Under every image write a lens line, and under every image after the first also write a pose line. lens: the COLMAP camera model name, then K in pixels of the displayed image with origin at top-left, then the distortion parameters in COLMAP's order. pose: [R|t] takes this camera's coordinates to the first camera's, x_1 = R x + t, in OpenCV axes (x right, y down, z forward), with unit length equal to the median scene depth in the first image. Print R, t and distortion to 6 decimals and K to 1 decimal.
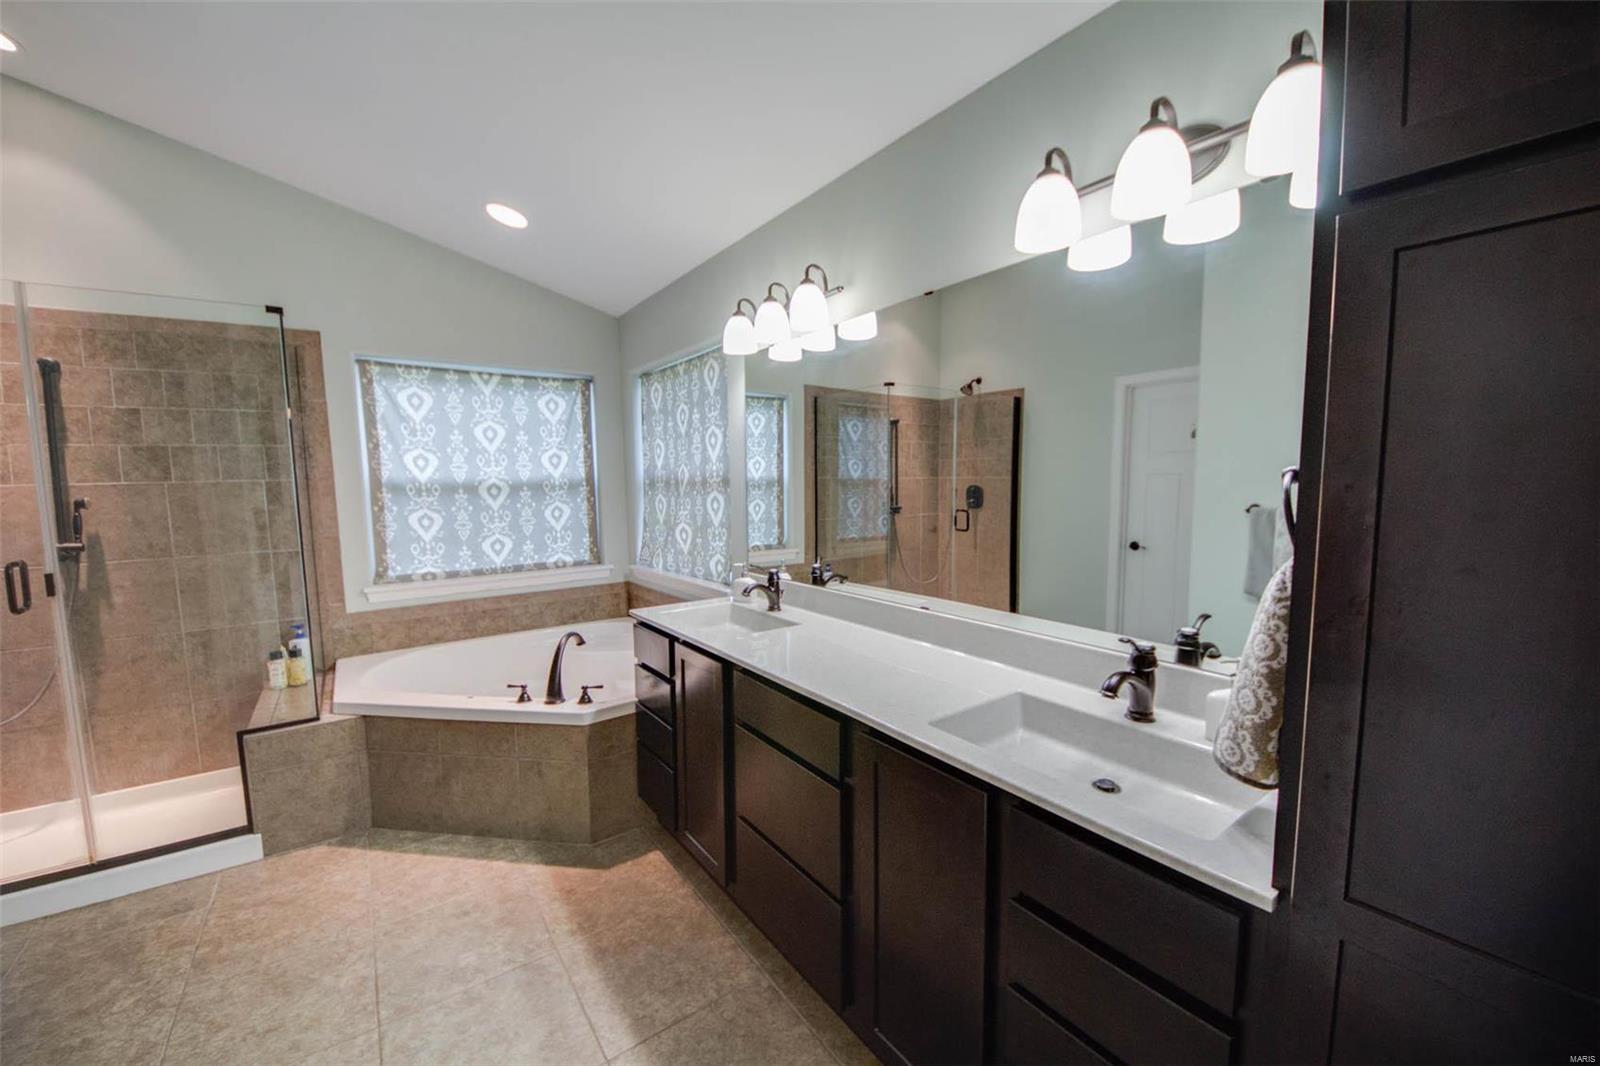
lens RADIAL K [[618.1, 0, 796.4], [0, 618.1, 532.9], [0, 0, 1]] dist [-0.000333, -0.003028]
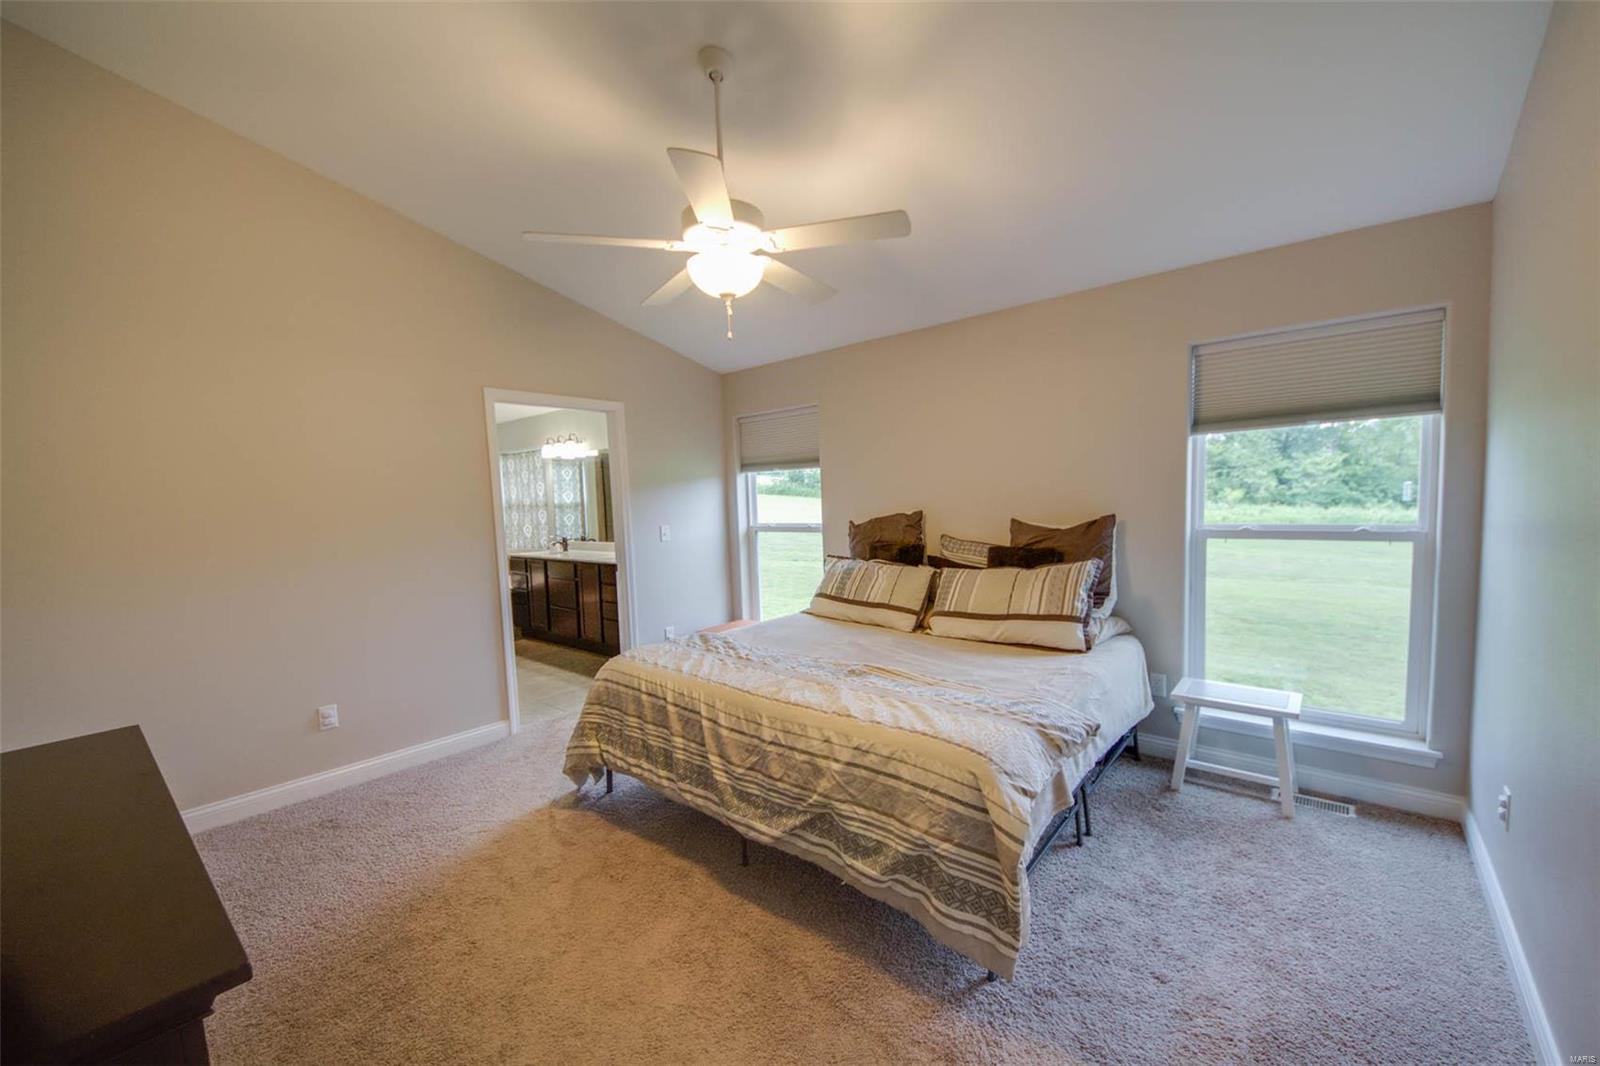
lens RADIAL K [[618.1, 0, 816.3], [0, 618.1, 536.4], [0, 0, 1]] dist [-0.000333, -0.003028]
pose [[0.964826, -0.038647, 0.260033, 0.248920], [0.045692, 0.998733, -0.021099, 0.127961], [-0.258888, 0.032238, 0.965369, -1.465889]]
